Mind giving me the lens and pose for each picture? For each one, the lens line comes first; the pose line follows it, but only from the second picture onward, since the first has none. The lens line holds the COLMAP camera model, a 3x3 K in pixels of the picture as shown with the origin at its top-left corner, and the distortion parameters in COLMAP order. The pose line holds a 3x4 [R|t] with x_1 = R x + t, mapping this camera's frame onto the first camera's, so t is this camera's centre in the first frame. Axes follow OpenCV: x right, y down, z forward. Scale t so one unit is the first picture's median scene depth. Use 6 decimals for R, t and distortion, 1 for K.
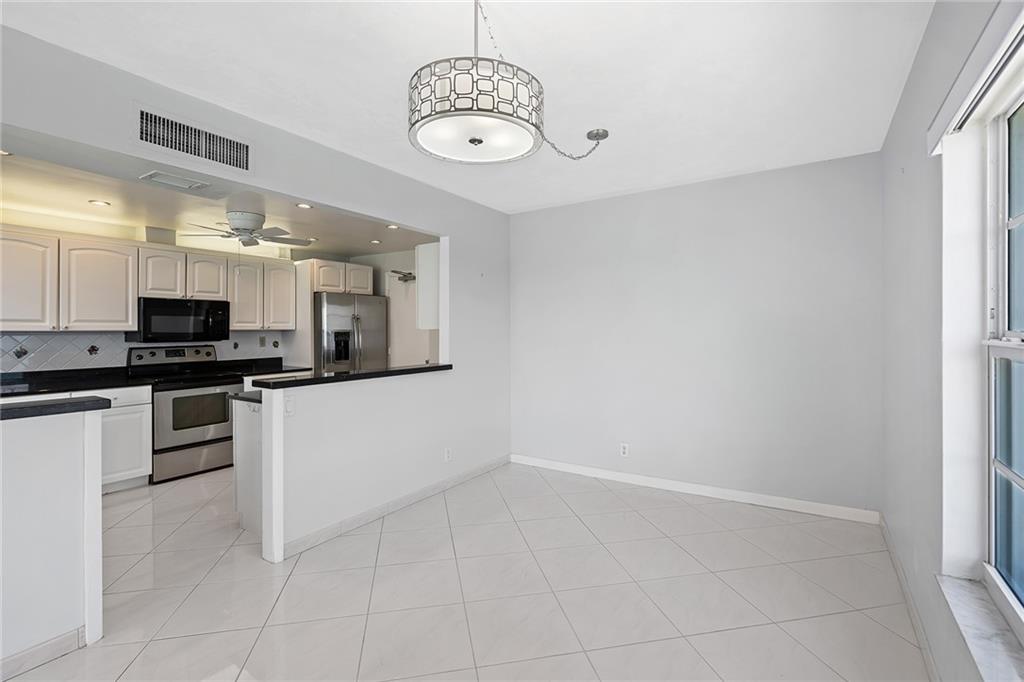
lens RADIAL K [[467.2, 0, 507.8], [0, 467.2, 330.5], [0, 0, 1]] dist [-0.000179, 0.000274]
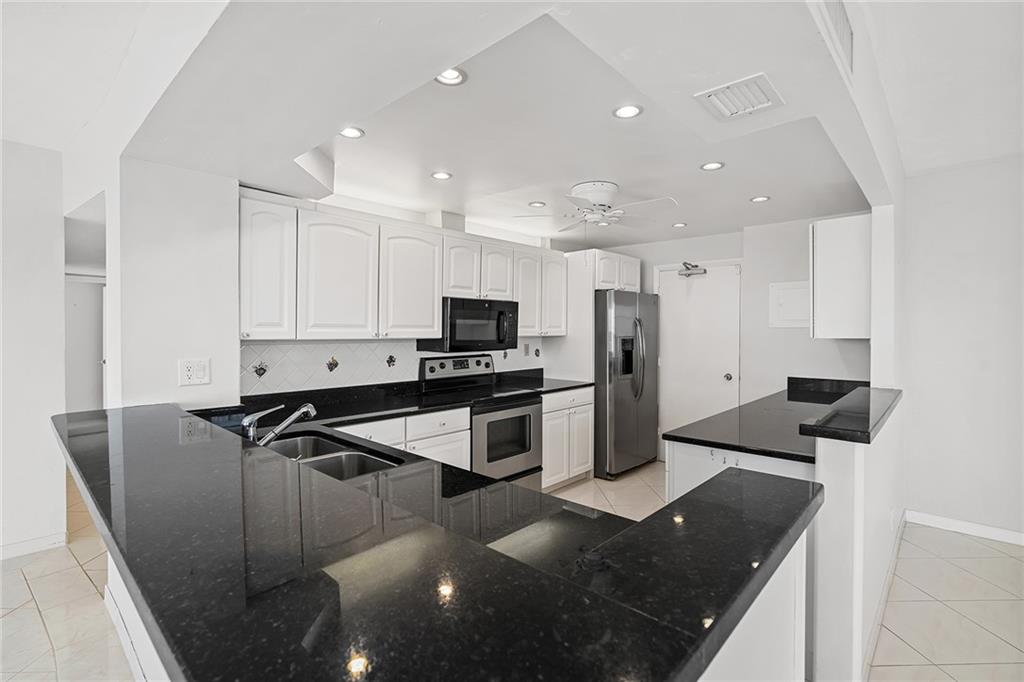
lens RADIAL K [[476.2, 0, 513.5], [0, 476.2, 336.1], [0, 0, 1]] dist [-0.000393, 0.000093]
pose [[0.987070, 0.005495, -0.160193, -0.499165], [-0.004005, 0.999946, 0.009623, -0.010593], [0.160237, -0.008857, 0.987039, 0.186452]]
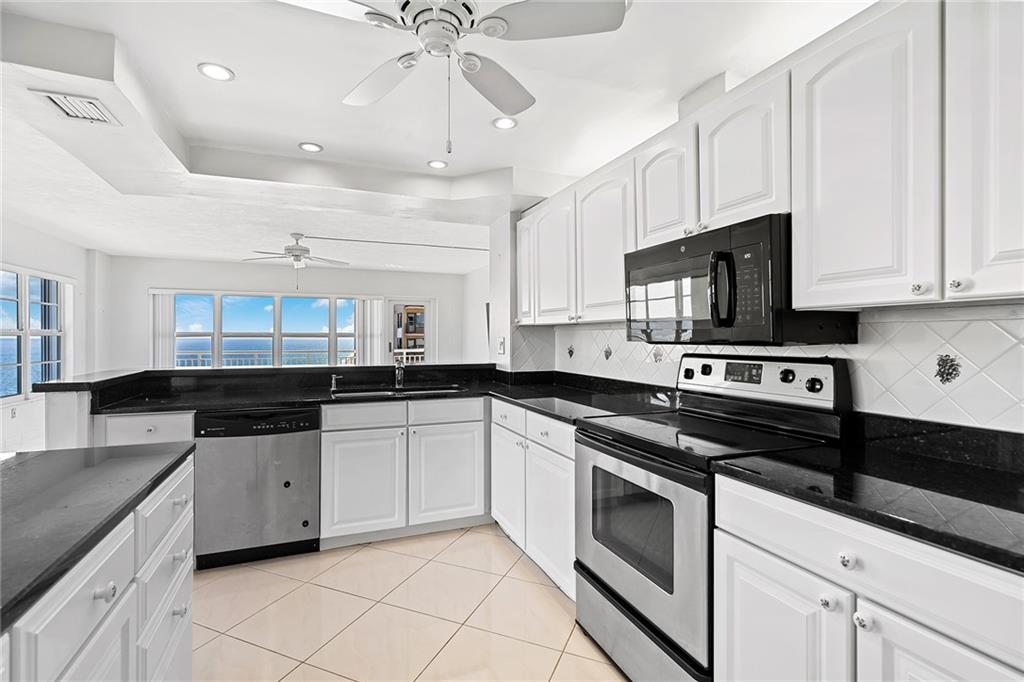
lens RADIAL K [[467.7, 0, 512.0], [0, 467.7, 341.0], [0, 0, 1]] dist [-0.002210, 0.000171]
pose [[-0.562486, 0.007931, -0.826769, -0.271809], [-0.001228, 0.999945, 0.010428, 0.017369], [0.826806, 0.006881, -0.562446, 1.095348]]
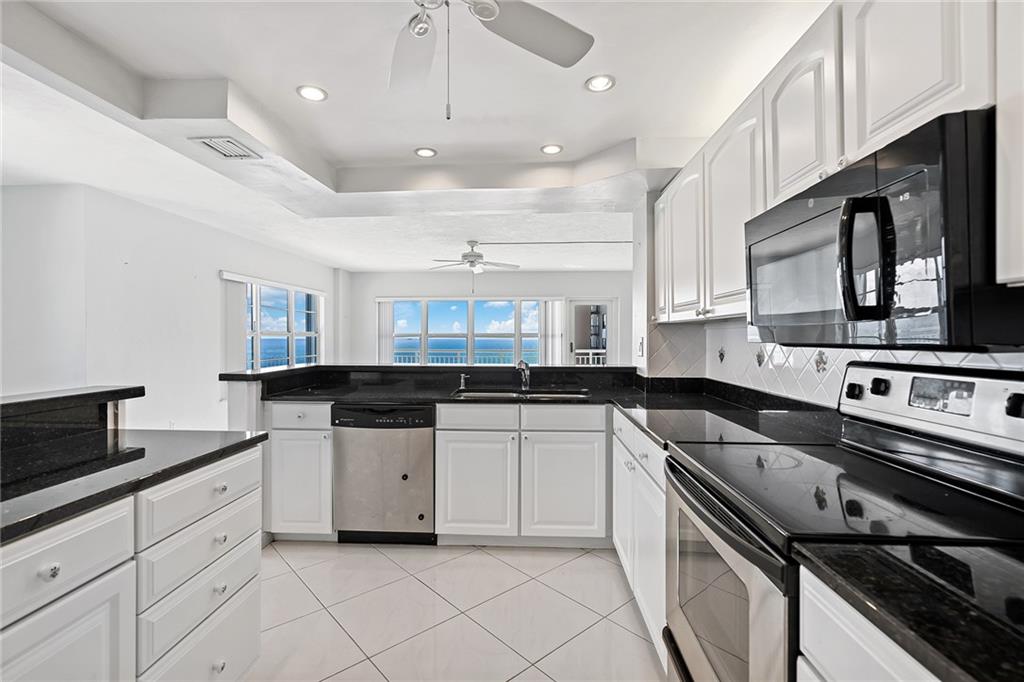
lens RADIAL K [[464.4, 0, 512.9], [0, 464.4, 342.5], [0, 0, 1]] dist [-0.001351, 0.000360]
pose [[-0.860182, 0.006453, -0.509946, -0.403882], [-0.000283, 0.999914, 0.013130, 0.017980], [0.509987, 0.011438, -0.860106, 1.130358]]
